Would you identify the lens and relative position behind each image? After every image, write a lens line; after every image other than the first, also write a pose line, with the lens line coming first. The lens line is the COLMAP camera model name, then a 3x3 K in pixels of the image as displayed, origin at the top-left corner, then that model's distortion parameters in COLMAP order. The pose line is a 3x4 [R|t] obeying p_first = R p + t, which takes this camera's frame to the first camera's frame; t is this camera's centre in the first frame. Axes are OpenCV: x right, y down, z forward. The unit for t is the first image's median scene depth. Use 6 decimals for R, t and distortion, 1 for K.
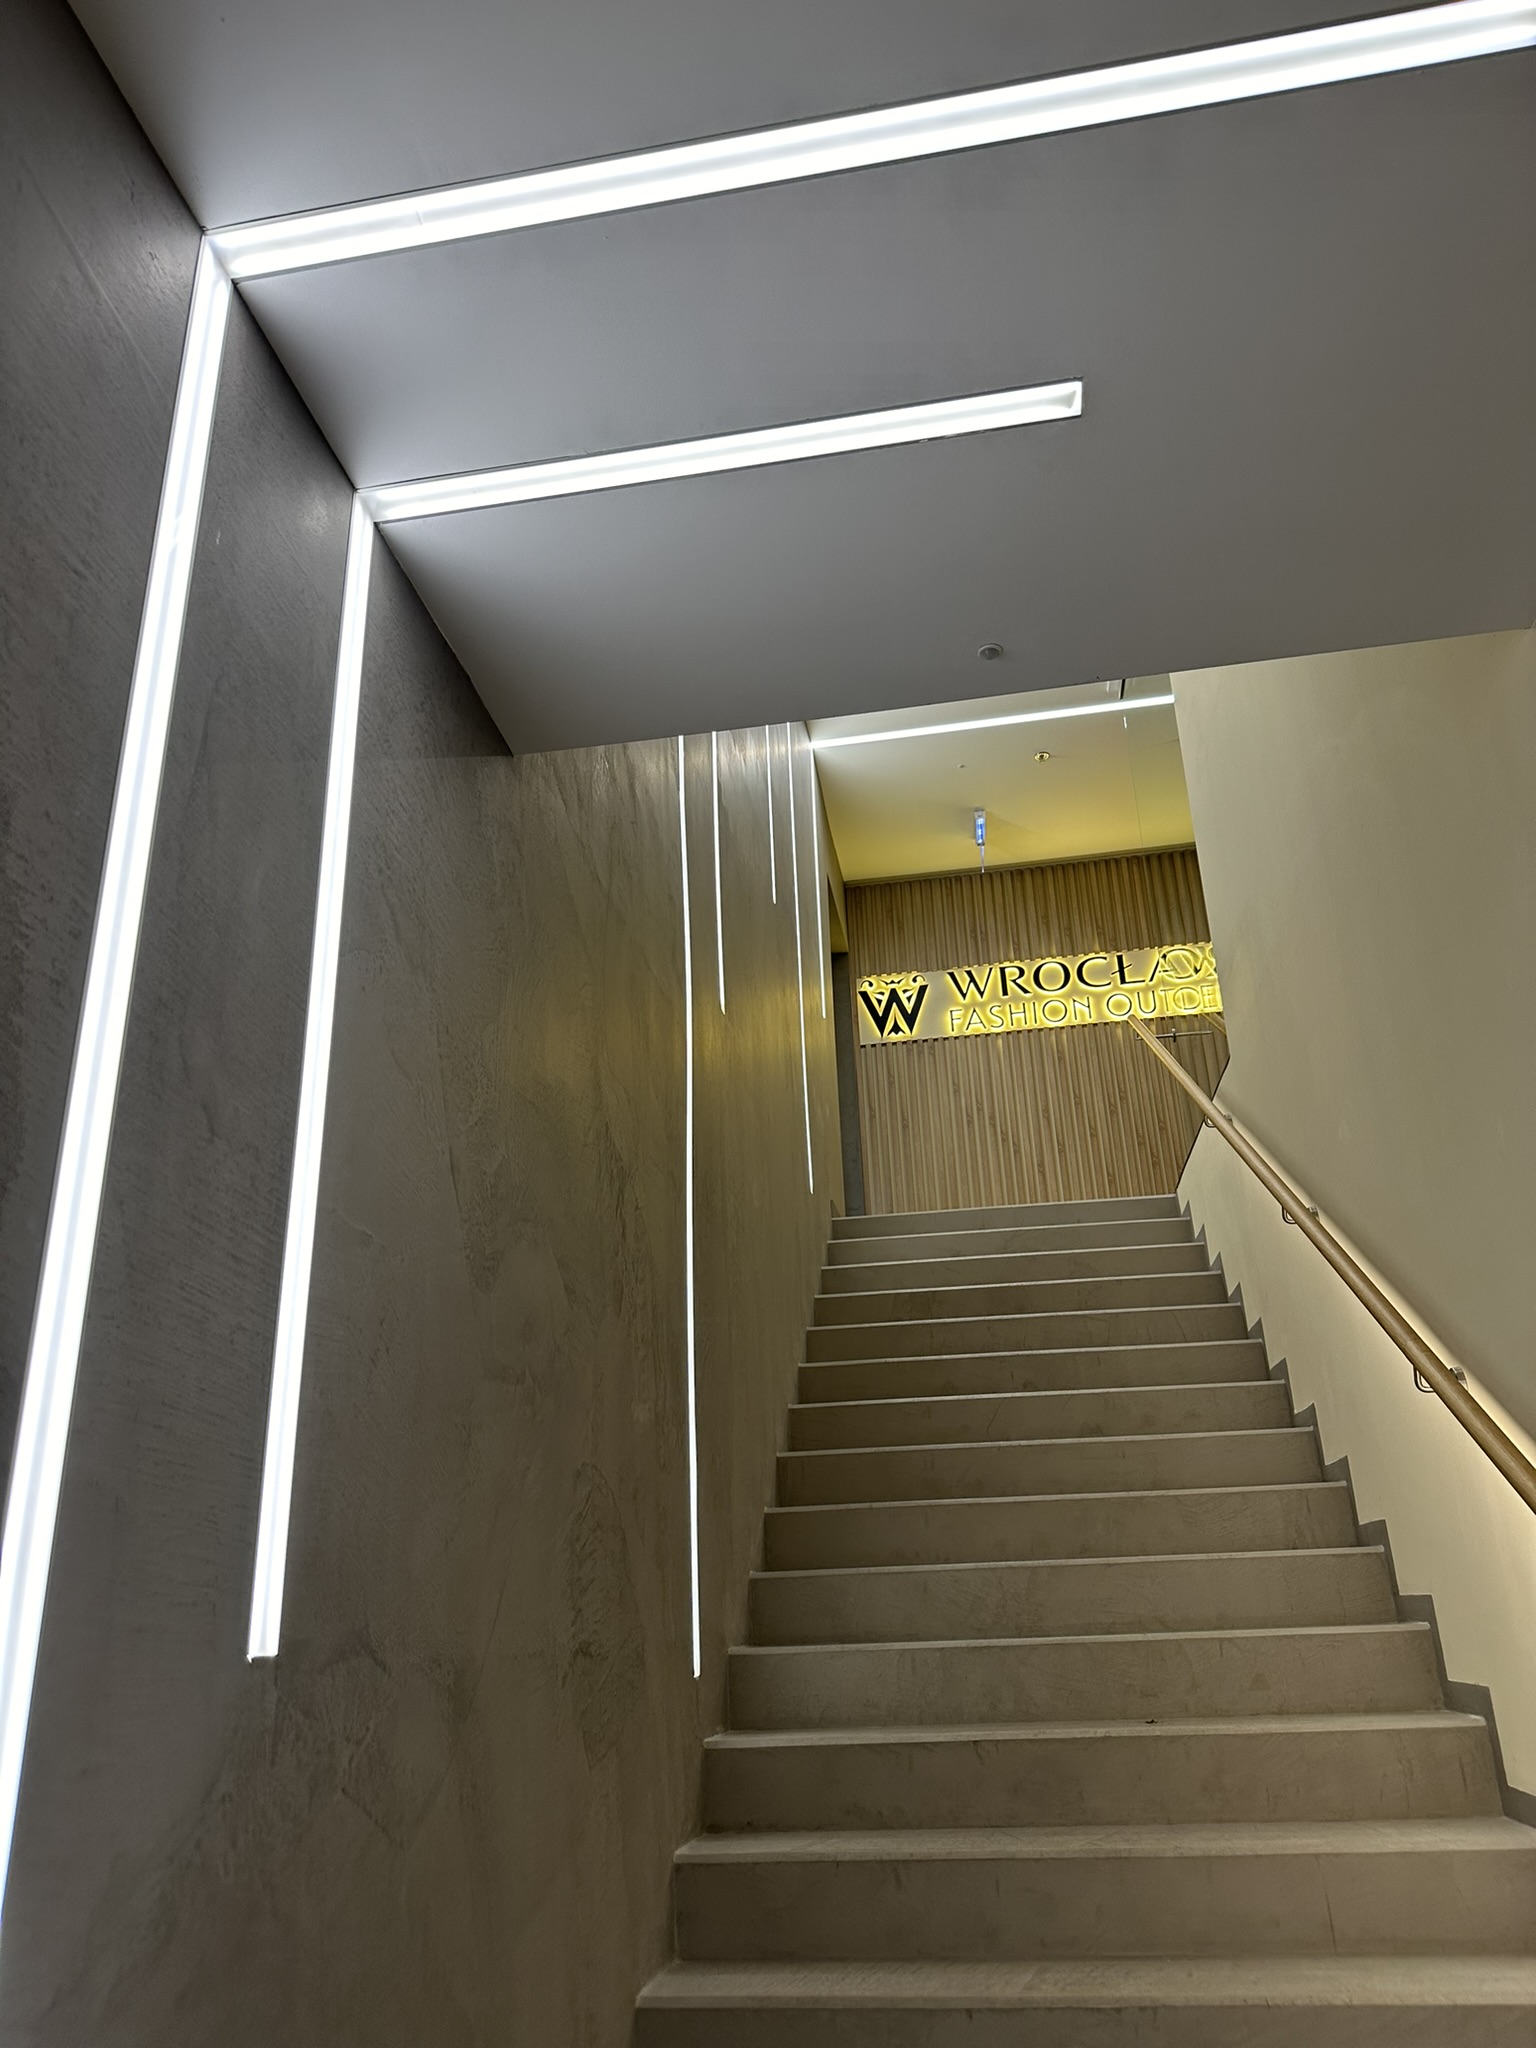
lens RADIAL K [[1438.4, 0, 768.0], [0, 1438.4, 1024.0], [0, 0, 1]] dist [0.045868, -0.079008]
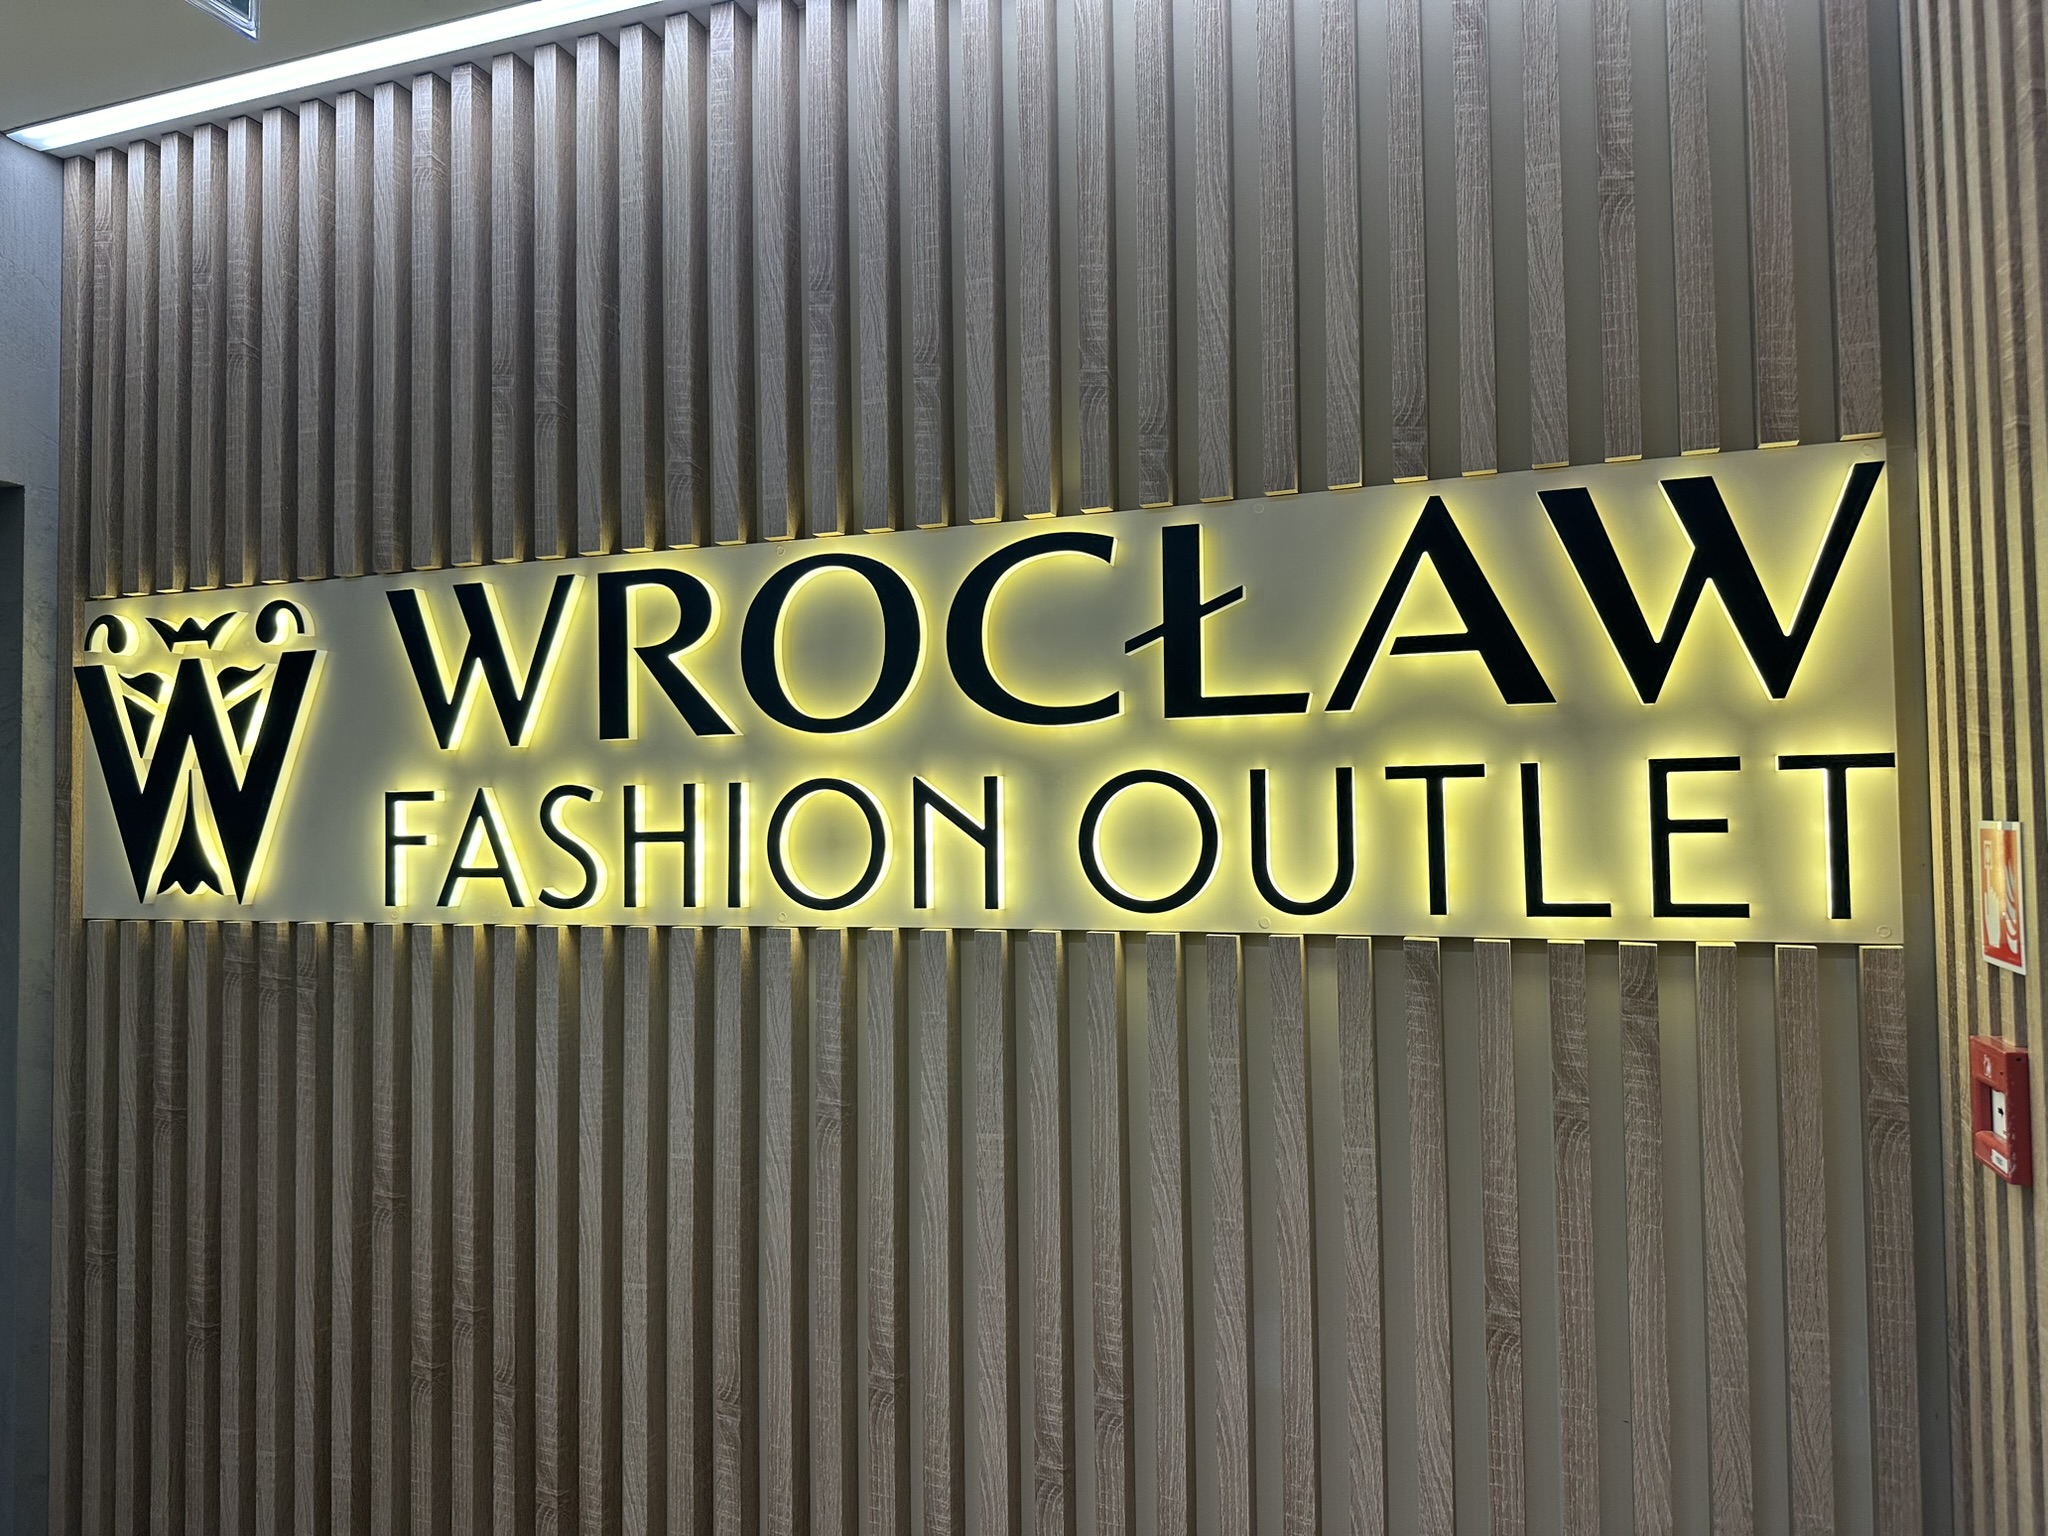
lens RADIAL K [[1403.7, 0, 1094.9], [0, 1403.7, 769.1], [0, 0, 1]] dist [0.086898, -0.136797]
pose [[0.985811, 0.015299, -0.167160, 0.358939], [0.043626, 0.938264, 0.343158, -0.107622], [0.162090, -0.345581, 0.924284, 1.145479]]
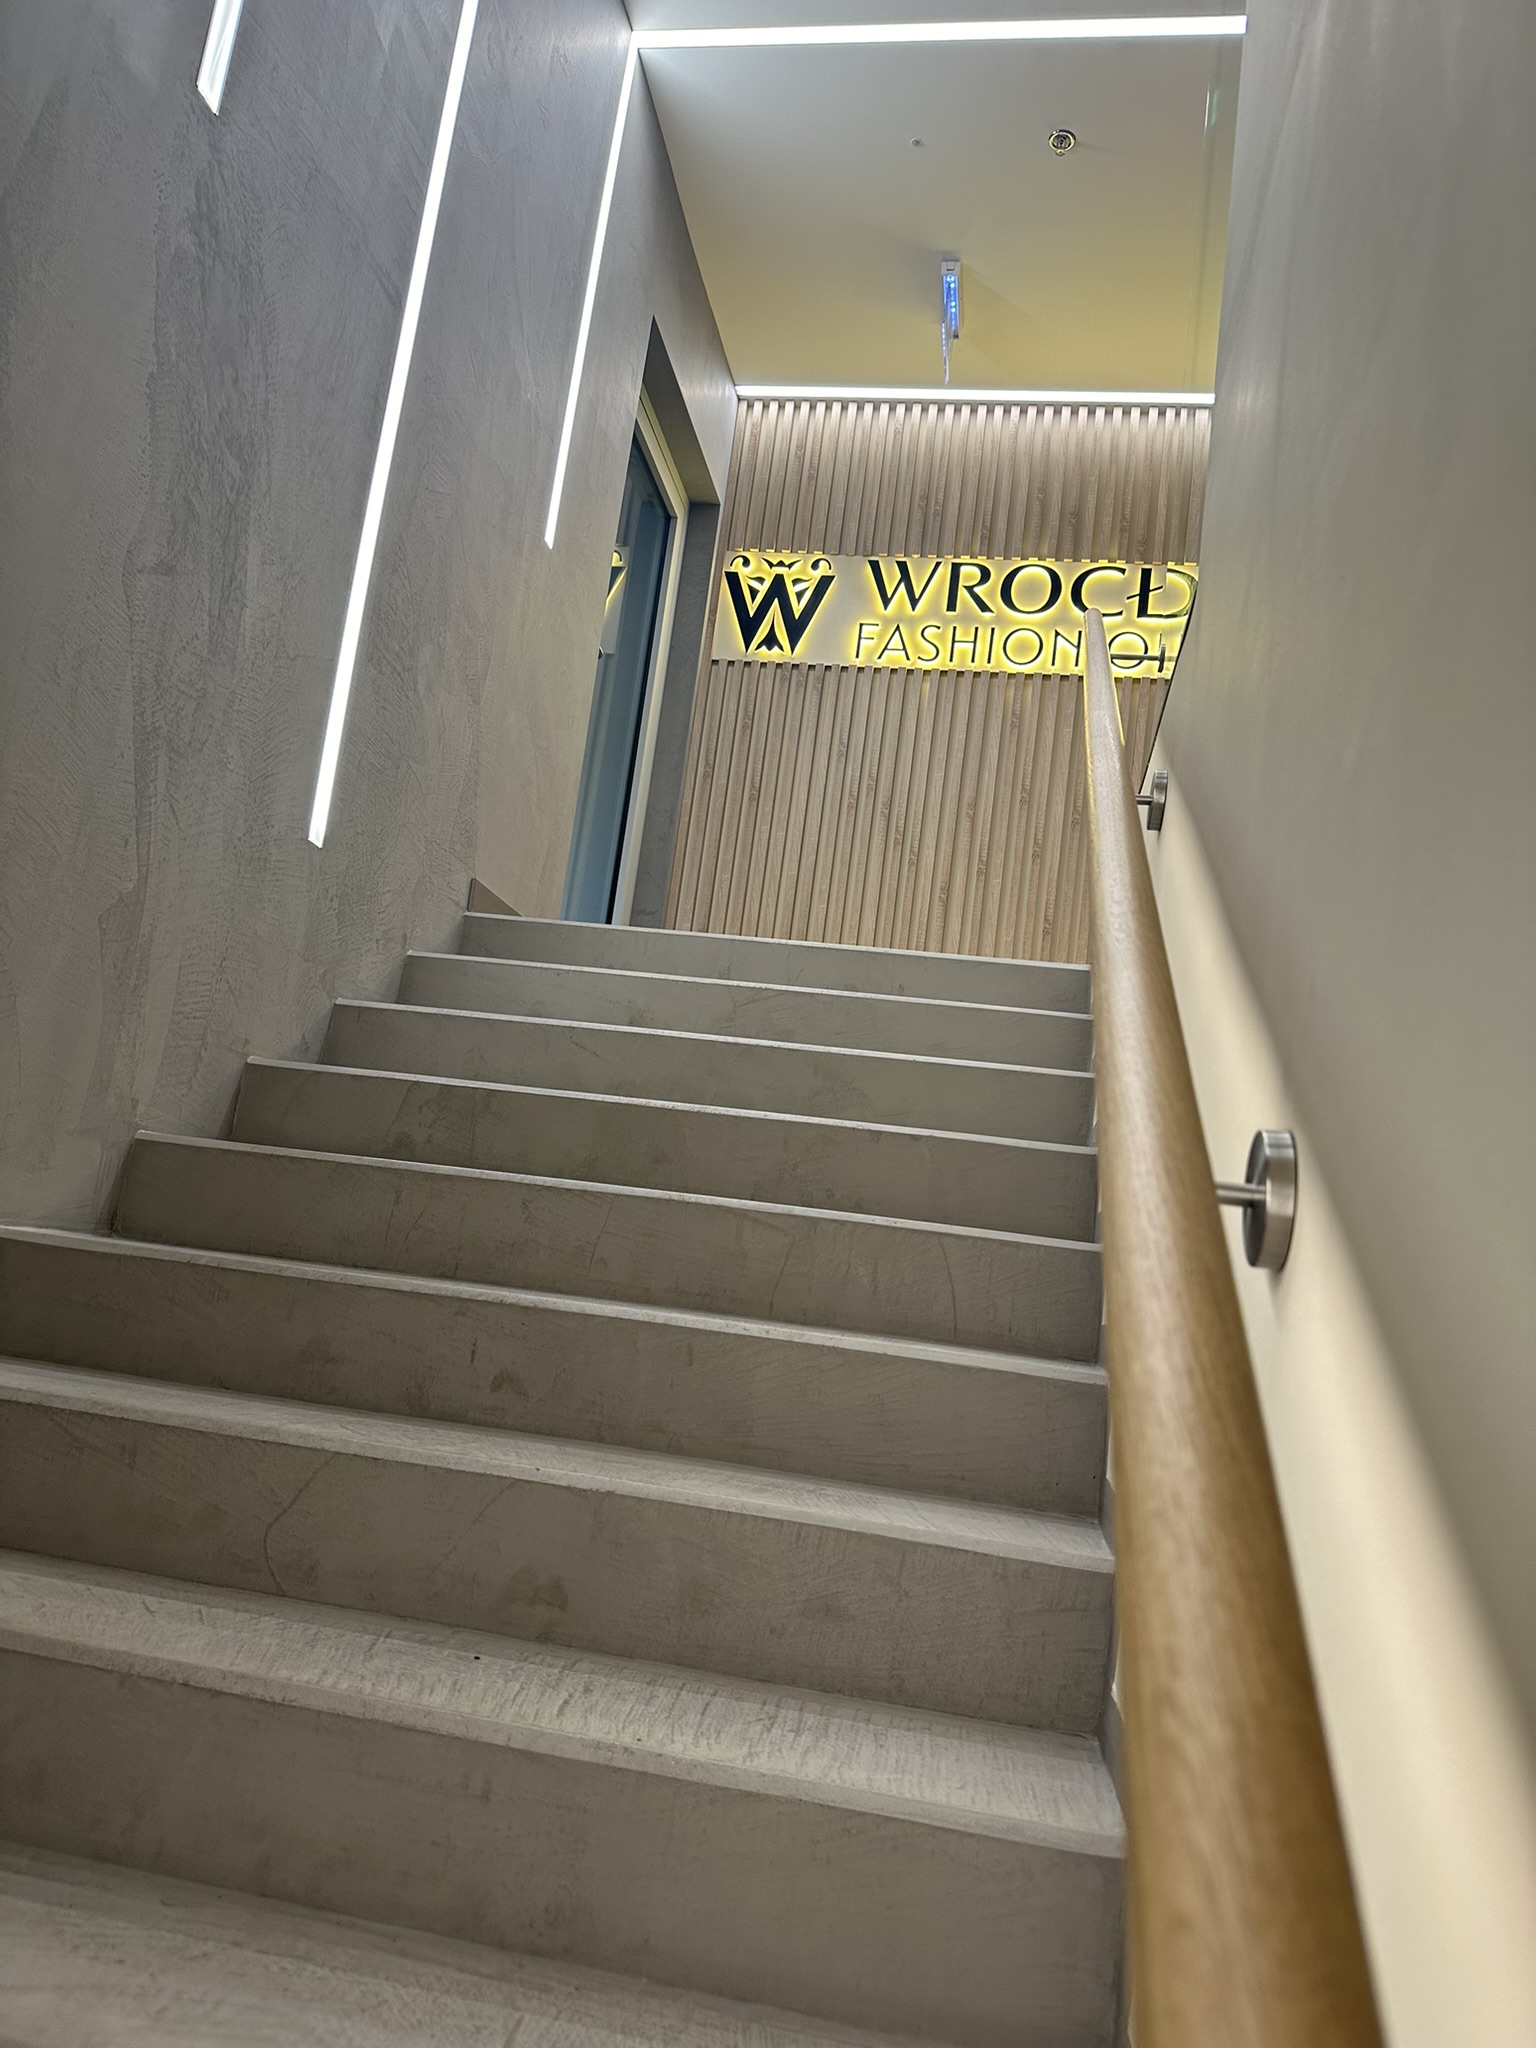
lens RADIAL K [[1403.7, 0, 772.0], [0, 1403.7, 1078.8], [0, 0, 1]] dist [0.086898, -0.136797]
pose [[0.986766, 0.160477, -0.023221, 0.186293], [-0.150005, 0.957831, 0.245069, 0.048669], [0.061569, -0.238343, 0.969227, 0.491256]]
